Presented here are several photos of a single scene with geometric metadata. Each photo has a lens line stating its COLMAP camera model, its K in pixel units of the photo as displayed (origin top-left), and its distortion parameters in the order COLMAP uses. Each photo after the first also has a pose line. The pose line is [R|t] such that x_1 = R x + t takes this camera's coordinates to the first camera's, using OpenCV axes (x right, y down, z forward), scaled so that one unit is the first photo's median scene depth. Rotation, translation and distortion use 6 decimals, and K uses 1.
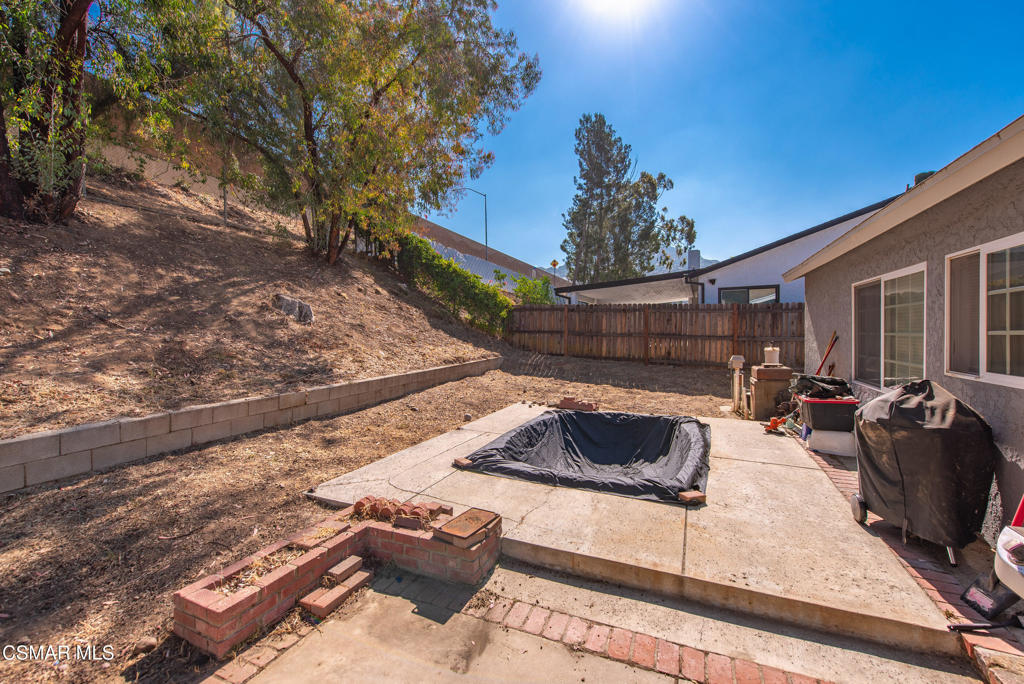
lens RADIAL K [[406.0, 0, 517.6], [0, 406.0, 337.2], [0, 0, 1]] dist [0.011631, -0.000576]
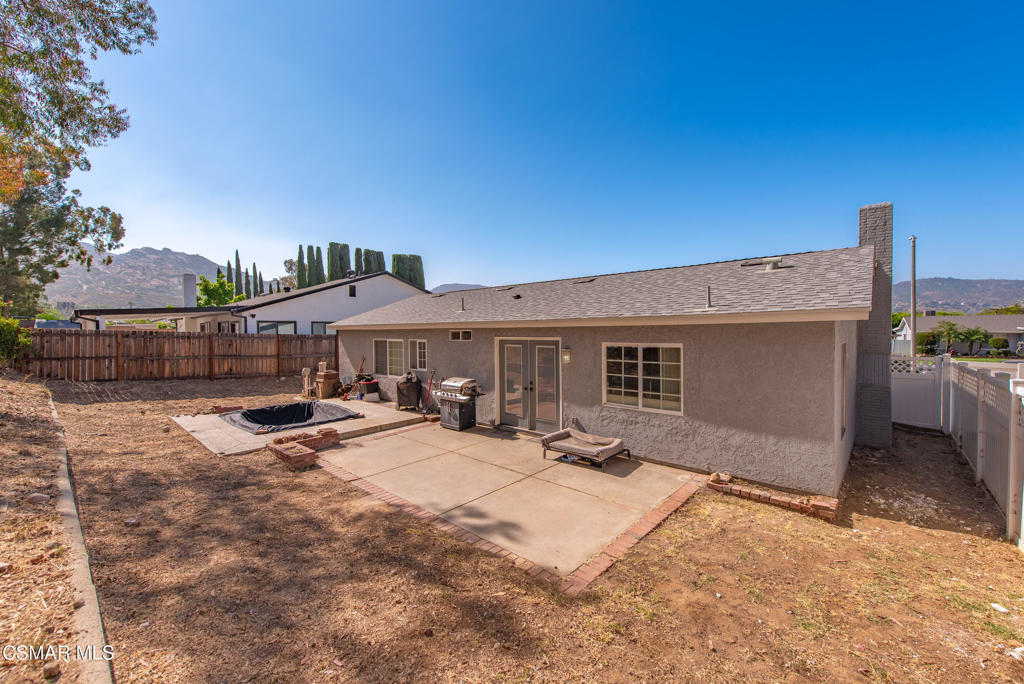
lens RADIAL K [[406.0, 0, 517.6], [0, 406.0, 337.2], [0, 0, 1]] dist [0.011631, -0.000576]
pose [[0.303412, -0.004443, 0.952849, -0.612328], [0.014602, 0.999893, 0.000012, -0.052675], [-0.952747, 0.013910, 0.303445, -0.306472]]
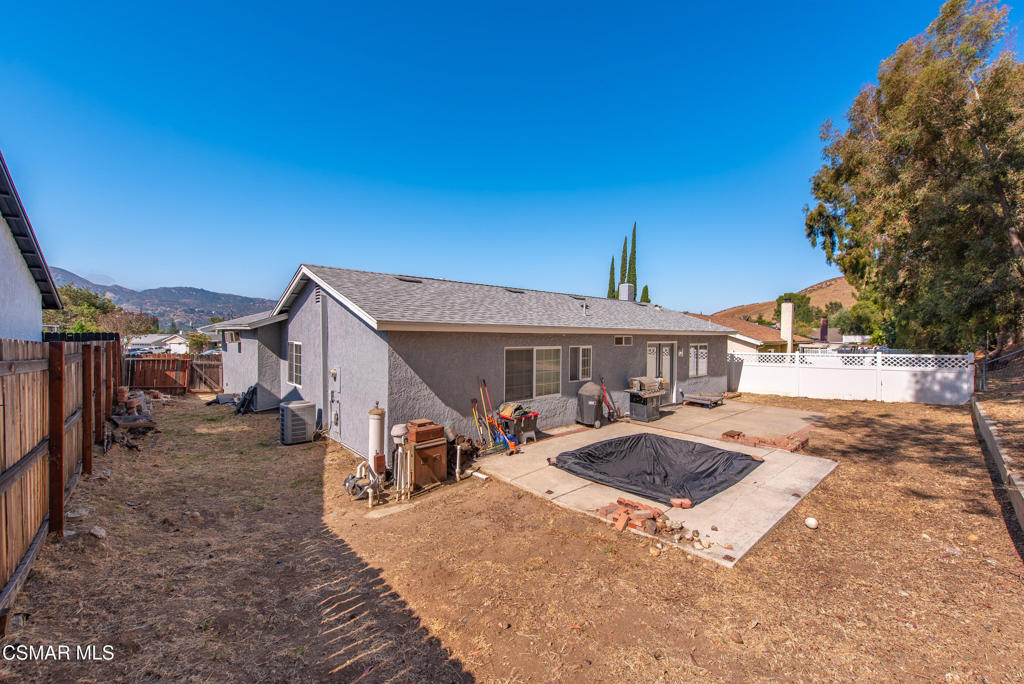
lens RADIAL K [[406.0, 0, 517.6], [0, 406.0, 337.2], [0, 0, 1]] dist [0.011631, -0.000576]
pose [[-0.916289, 0.003784, 0.400500, 0.031220], [0.009824, 0.999867, 0.013029, -0.081693], [-0.400398, 0.015873, -0.916204, 1.070805]]
